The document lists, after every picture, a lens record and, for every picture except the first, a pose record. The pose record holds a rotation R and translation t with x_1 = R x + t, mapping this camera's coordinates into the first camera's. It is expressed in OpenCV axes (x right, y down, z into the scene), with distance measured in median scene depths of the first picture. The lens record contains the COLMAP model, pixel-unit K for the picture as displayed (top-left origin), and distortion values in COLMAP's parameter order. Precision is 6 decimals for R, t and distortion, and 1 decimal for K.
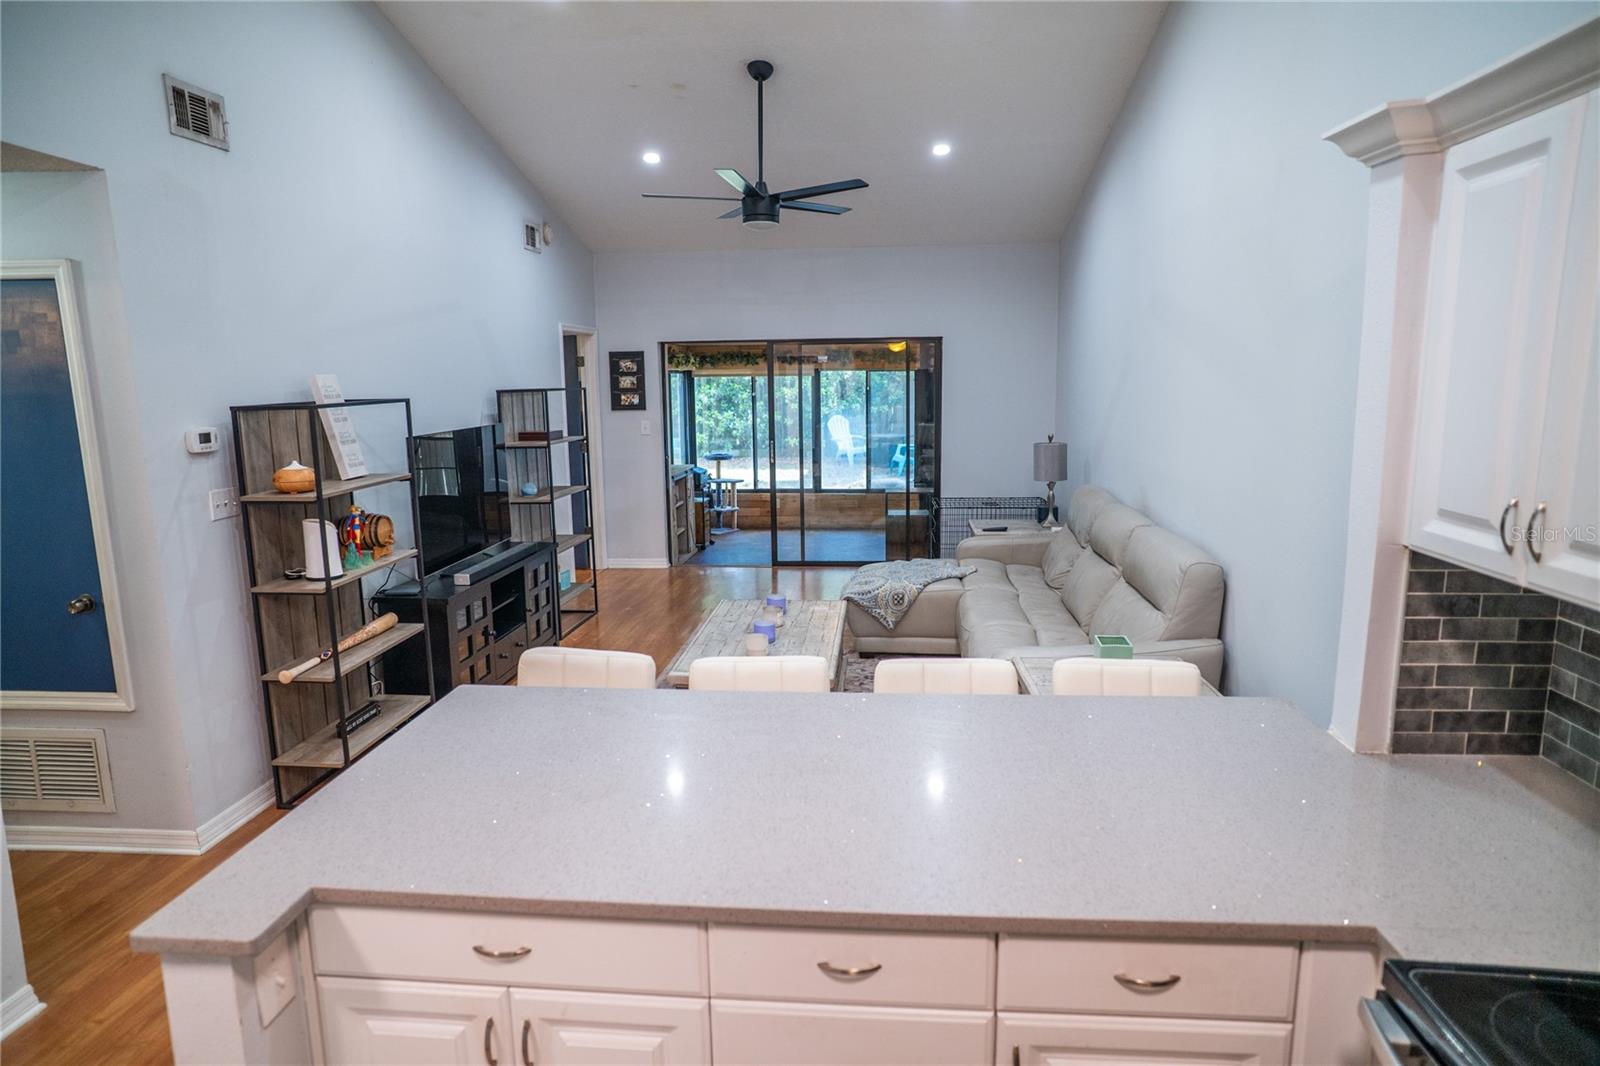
lens RADIAL K [[948.1, 0, 800.0], [0, 948.1, 533.0], [0, 0, 1]] dist [-0.075361, 0.057361]
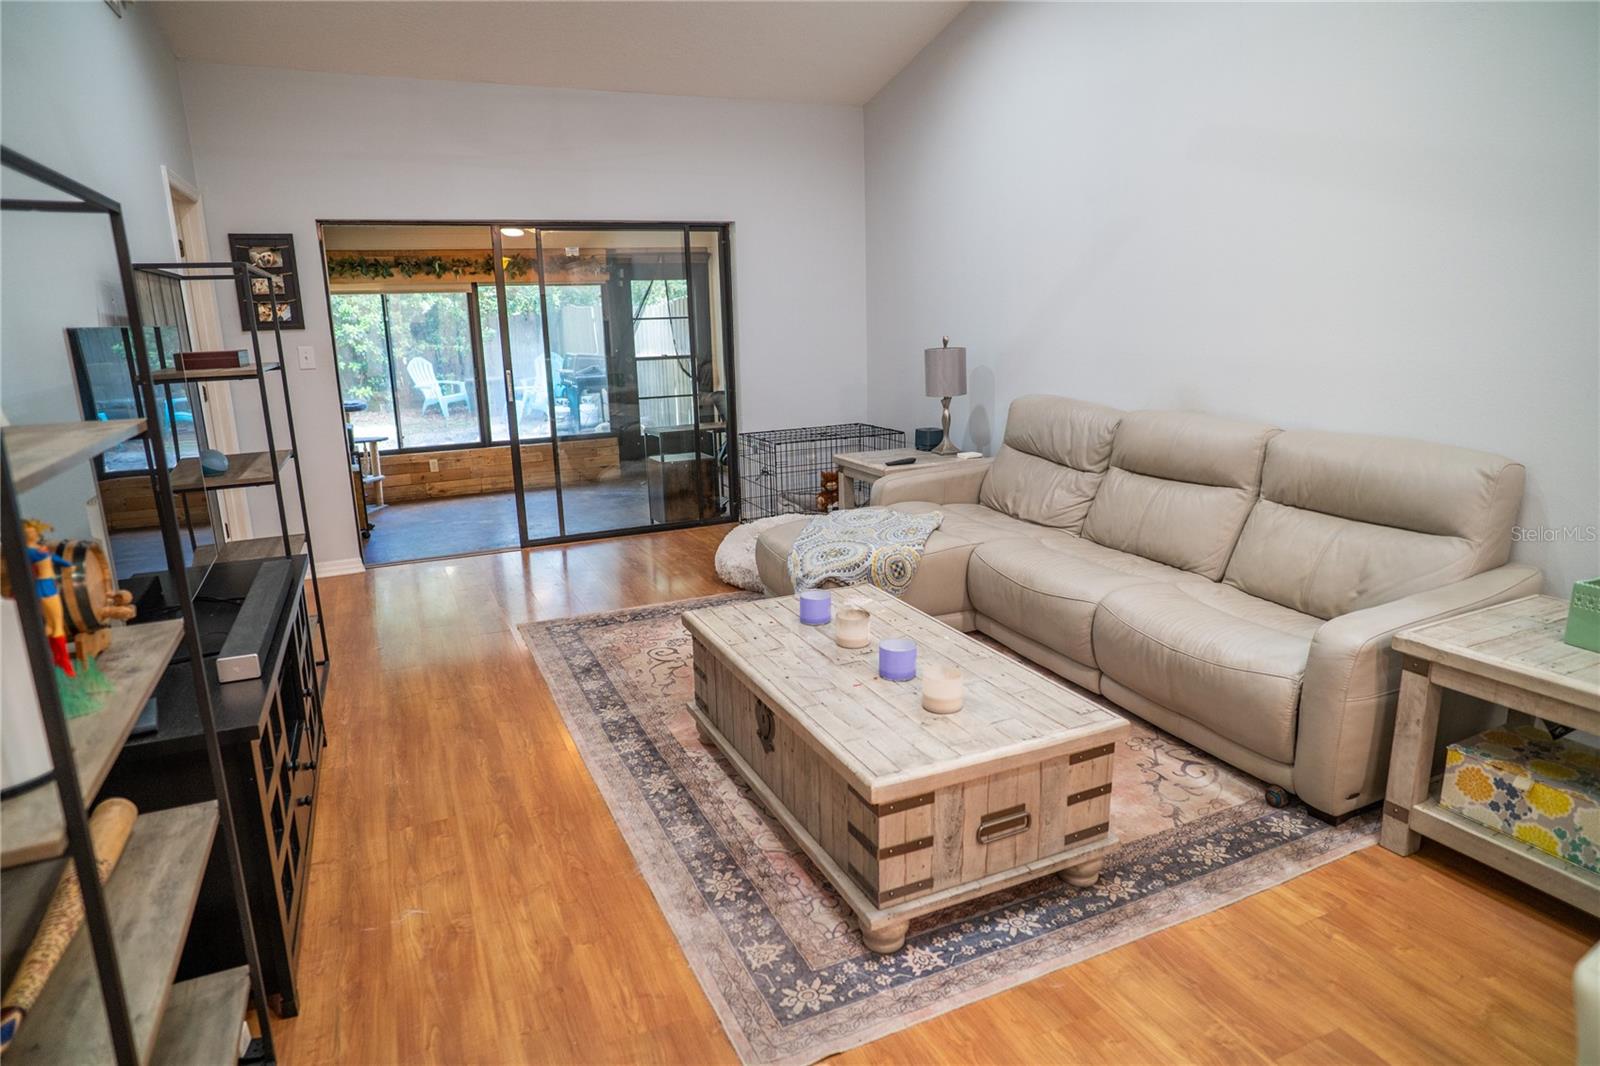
lens RADIAL K [[959.4, 0, 821.5], [0, 959.4, 519.4], [0, 0, 1]] dist [-0.039397, 0.016358]
pose [[0.865517, -0.114906, 0.487521, -0.821033], [0.095846, 0.993339, 0.063964, -0.048655], [-0.491624, -0.008635, 0.870765, 1.208009]]
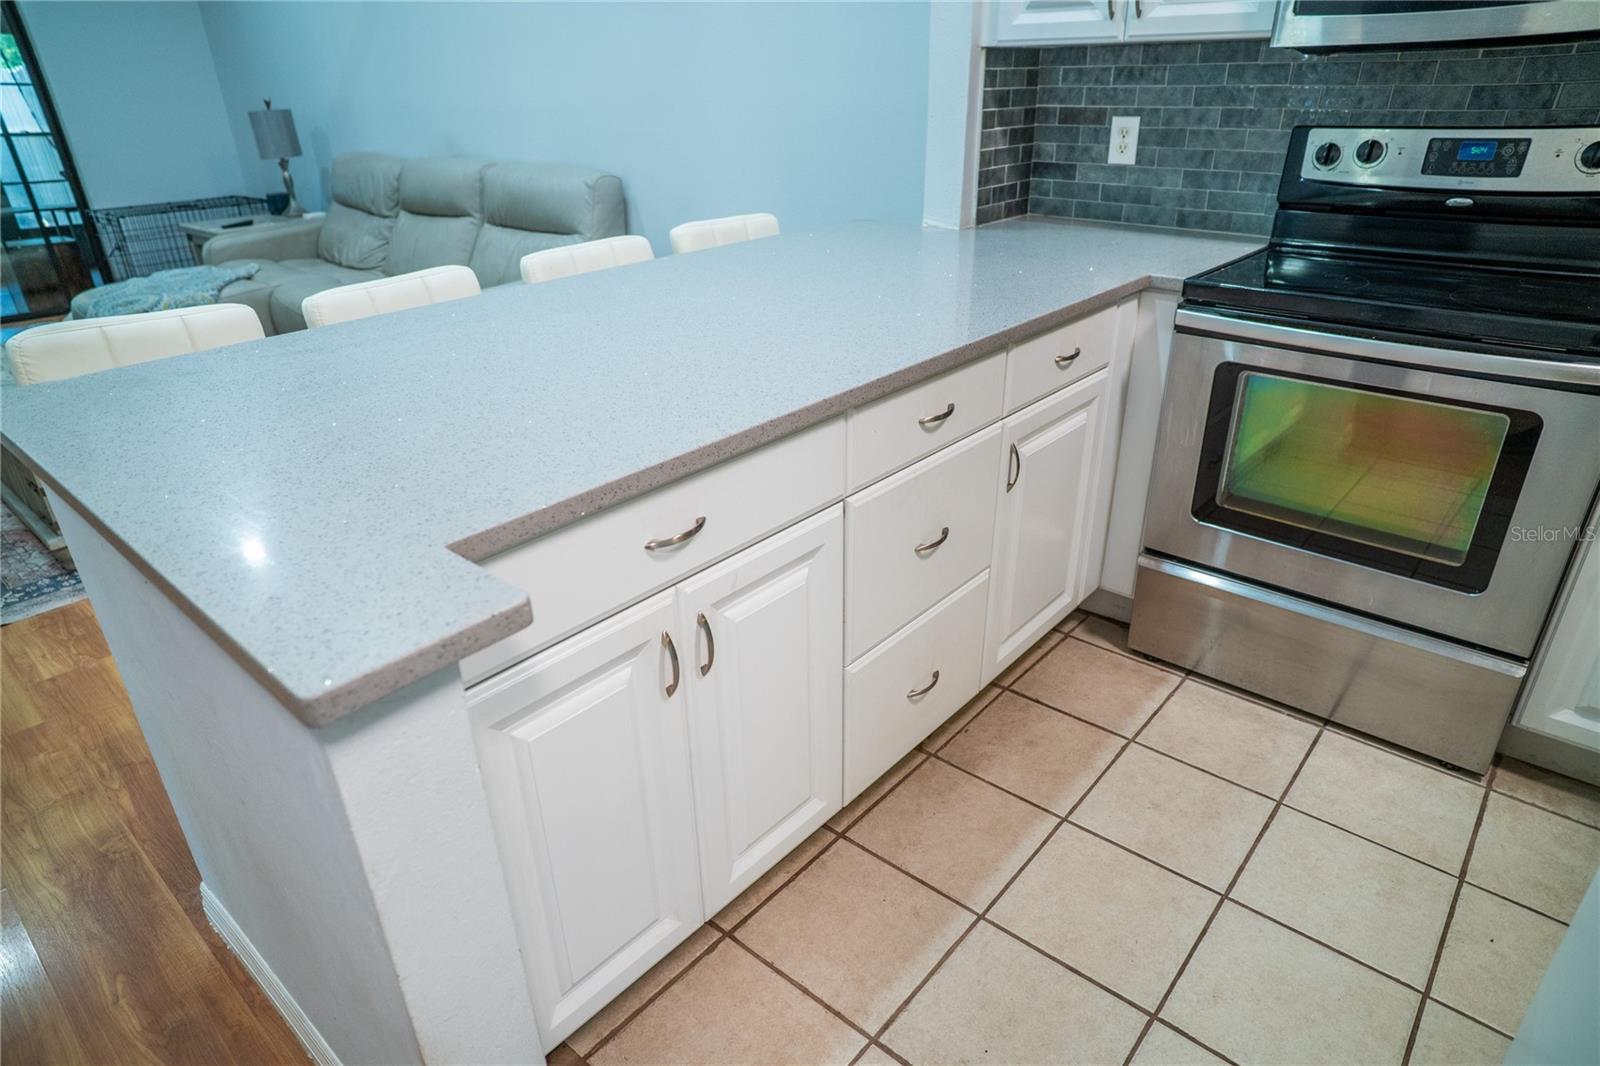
lens RADIAL K [[950.2, 0, 793.7], [0, 950.2, 531.5], [0, 0, 1]] dist [-0.069663, 0.056320]
pose [[0.595071, -0.353579, 0.721715, -0.636062], [0.149007, 0.930991, 0.333247, 0.160559], [-0.789739, -0.090765, 0.606692, 0.361315]]
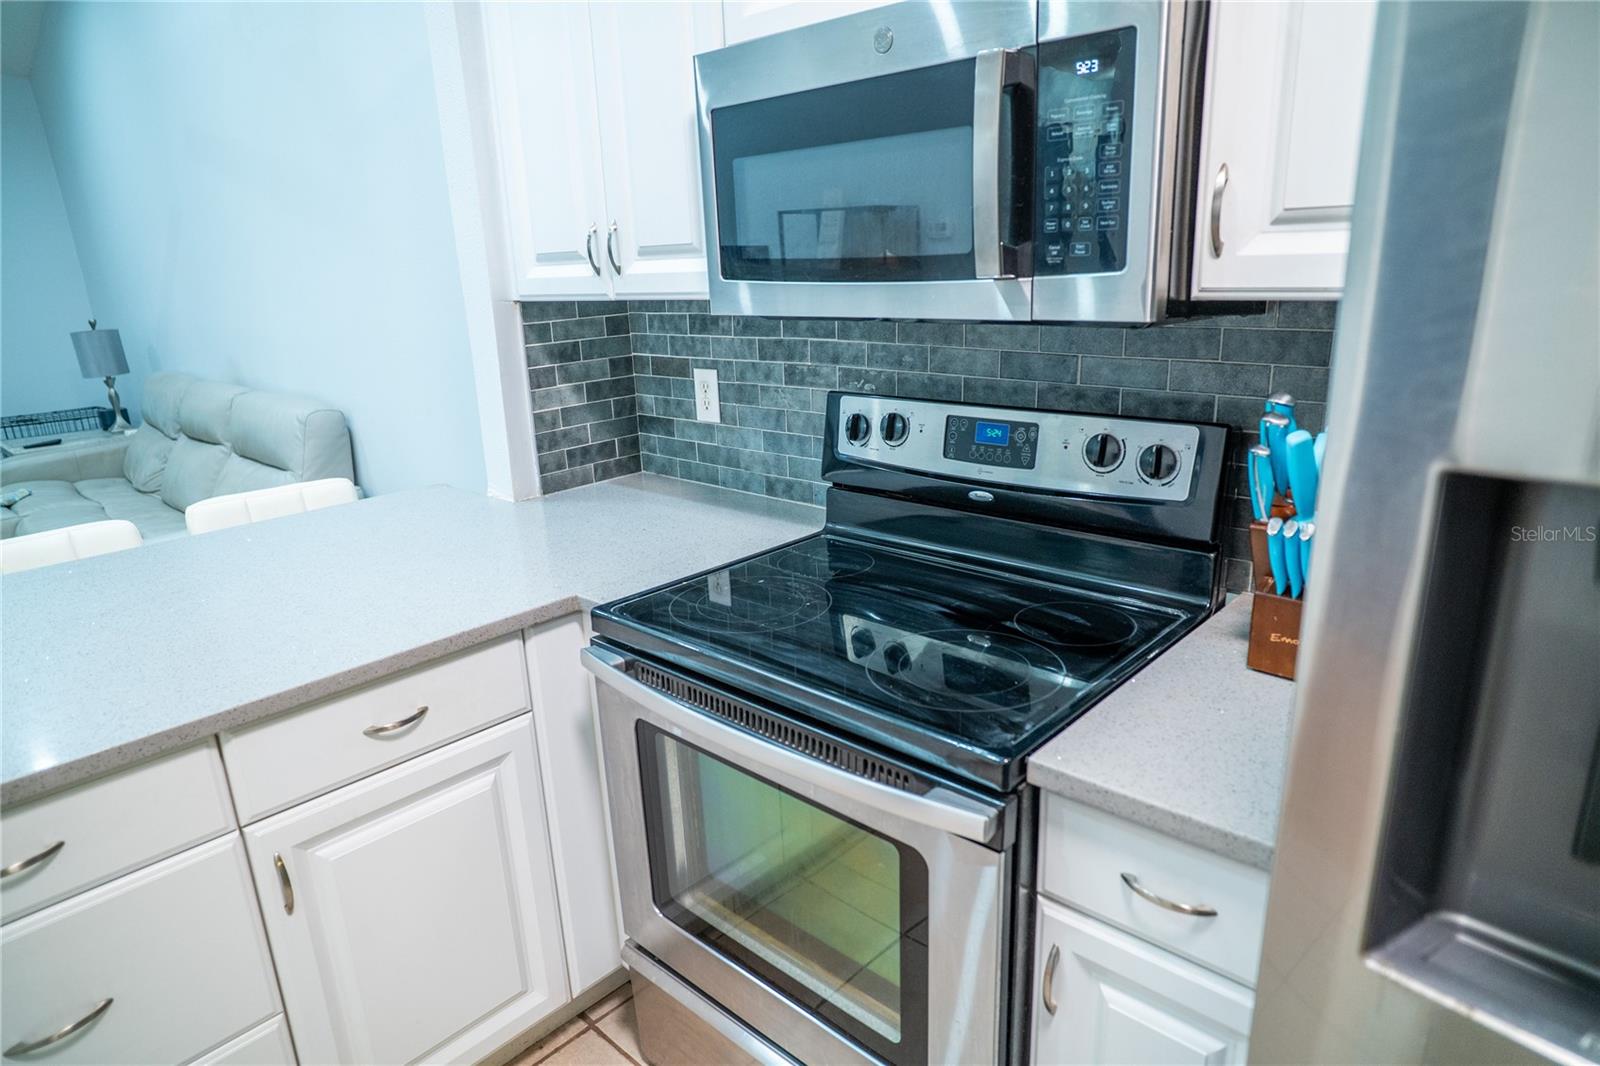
lens RADIAL K [[950.2, 0, 793.7], [0, 950.2, 531.5], [0, 0, 1]] dist [-0.069663, 0.056320]
pose [[0.614868, -0.232544, 0.753565, -0.043510], [0.164071, 0.972349, 0.166185, 0.142776], [-0.771374, 0.021457, 0.636020, 0.045910]]
